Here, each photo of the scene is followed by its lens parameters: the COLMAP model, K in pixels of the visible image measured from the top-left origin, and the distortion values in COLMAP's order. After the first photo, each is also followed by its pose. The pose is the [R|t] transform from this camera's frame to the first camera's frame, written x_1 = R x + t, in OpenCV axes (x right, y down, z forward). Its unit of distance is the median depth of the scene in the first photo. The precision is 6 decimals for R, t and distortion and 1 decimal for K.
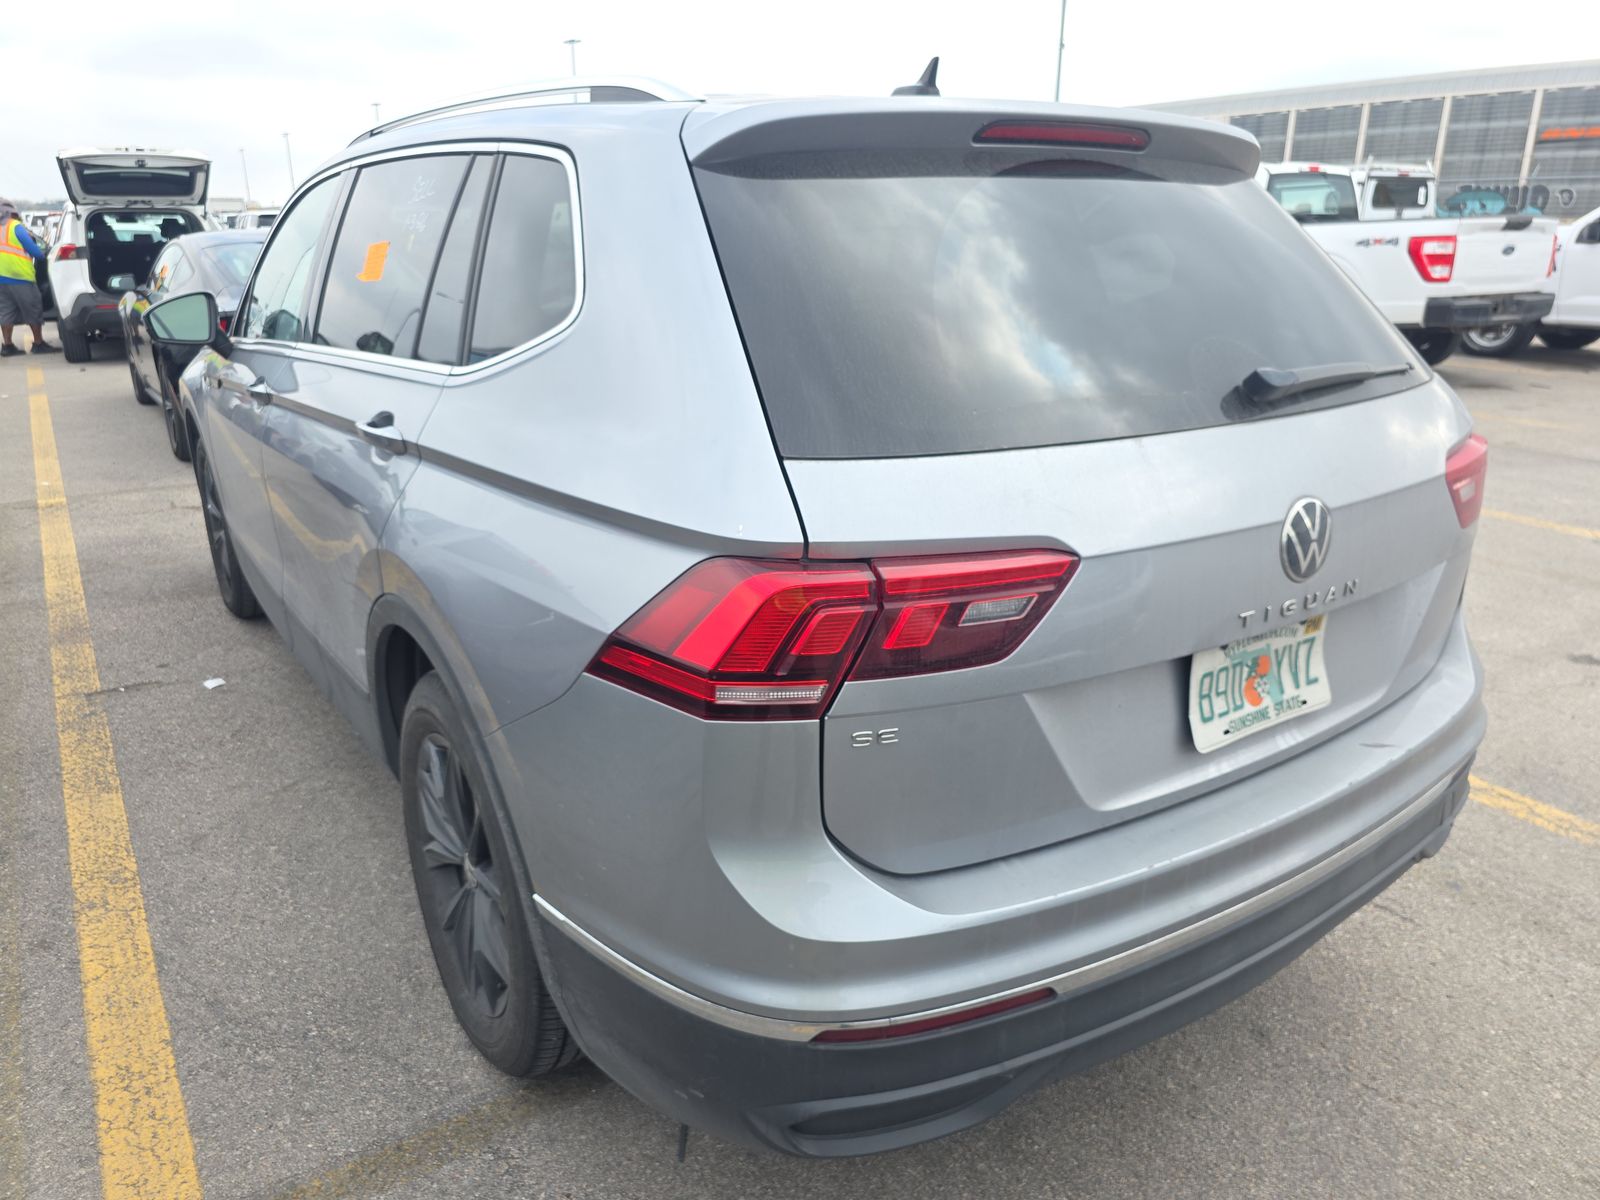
lens RADIAL K [[1065.7, 0, 800.0], [0, 1065.7, 600.0], [0, 0, 1]] dist [0.042875, -0.053467]
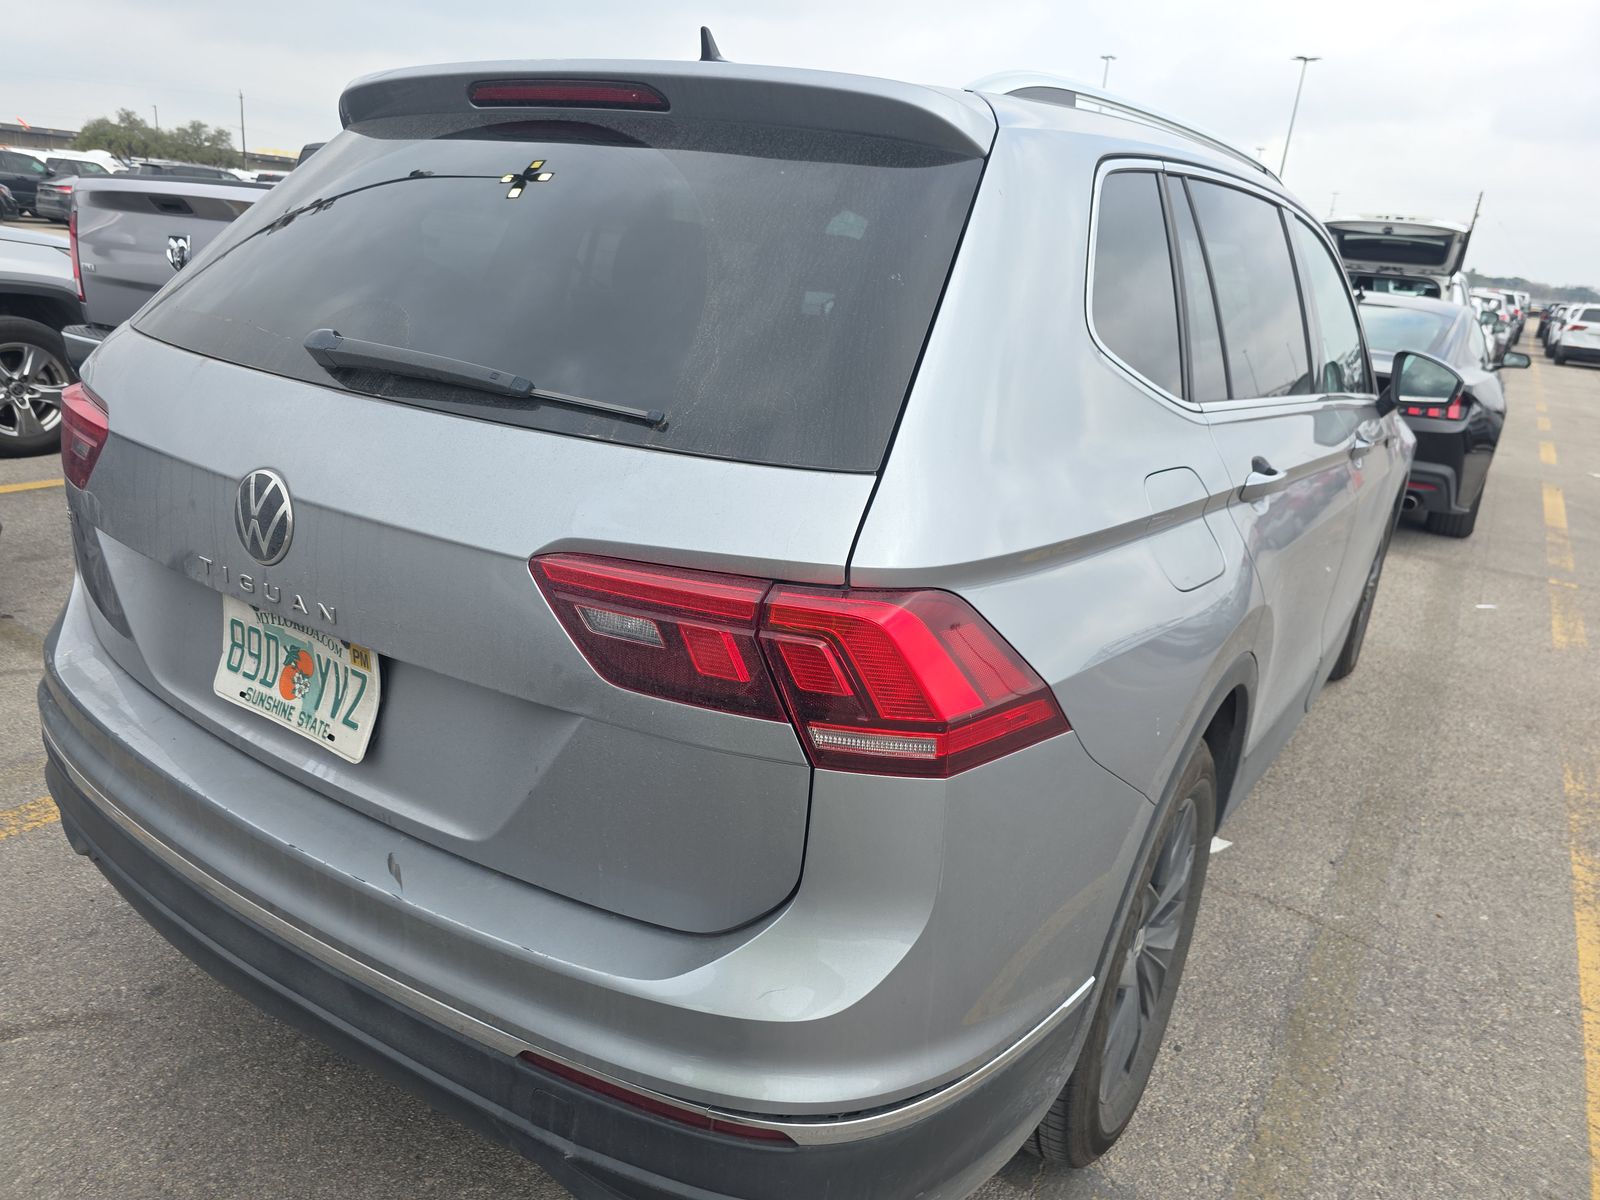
lens RADIAL K [[1065.7, 0, 800.0], [0, 1065.7, 600.0], [0, 0, 1]] dist [0.042875, -0.053467]
pose [[0.396014, 0.321056, -0.860288, 1.278692], [-0.379345, 0.910400, 0.165135, -0.274945], [0.836224, 0.260950, 0.482322, 0.858731]]
